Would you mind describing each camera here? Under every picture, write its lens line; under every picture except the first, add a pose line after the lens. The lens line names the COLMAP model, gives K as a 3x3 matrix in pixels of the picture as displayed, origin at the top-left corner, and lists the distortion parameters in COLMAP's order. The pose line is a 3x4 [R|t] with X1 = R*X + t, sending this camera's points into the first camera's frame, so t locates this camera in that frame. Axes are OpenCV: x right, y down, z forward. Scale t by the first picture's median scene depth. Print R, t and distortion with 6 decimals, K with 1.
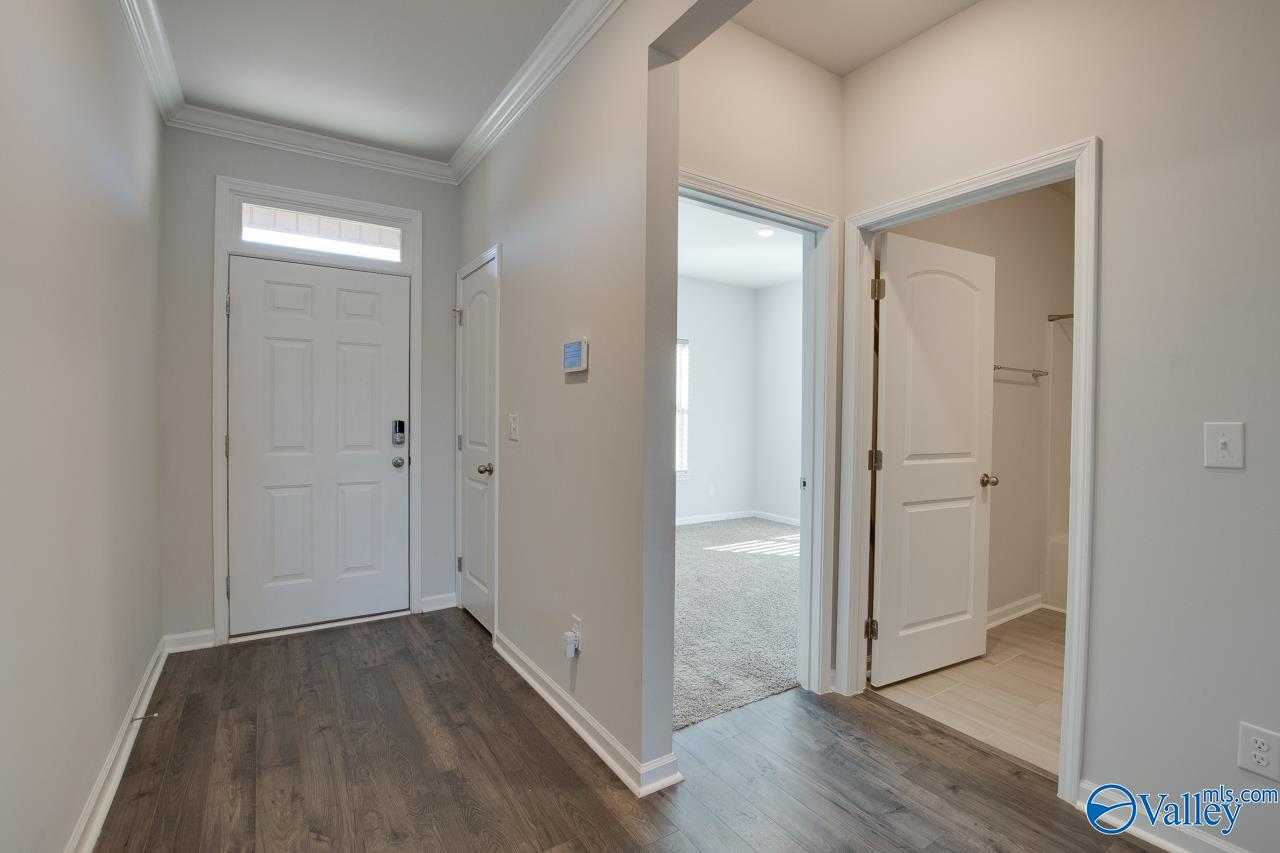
lens RADIAL K [[590.0, 0, 642.1], [0, 590.0, 423.0], [0, 0, 1]] dist [-0.023720, 0.003781]
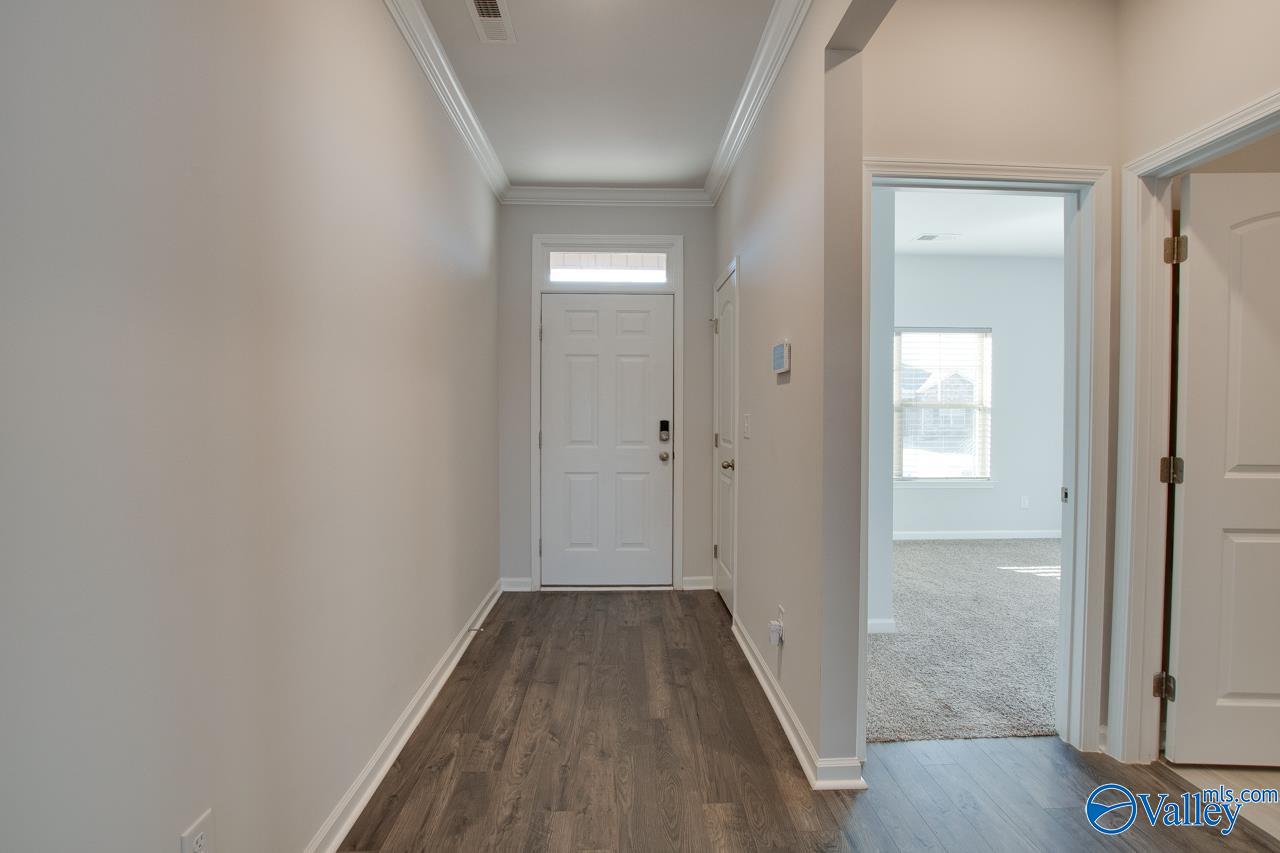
lens RADIAL K [[590.0, 0, 638.8], [0, 590.0, 422.8], [0, 0, 1]] dist [-0.023720, 0.003781]
pose [[0.855903, 0.001205, -0.517135, 0.187738], [-0.001814, 0.999998, -0.000671, 0.002489], [0.517133, 0.001513, 0.855904, -0.020870]]
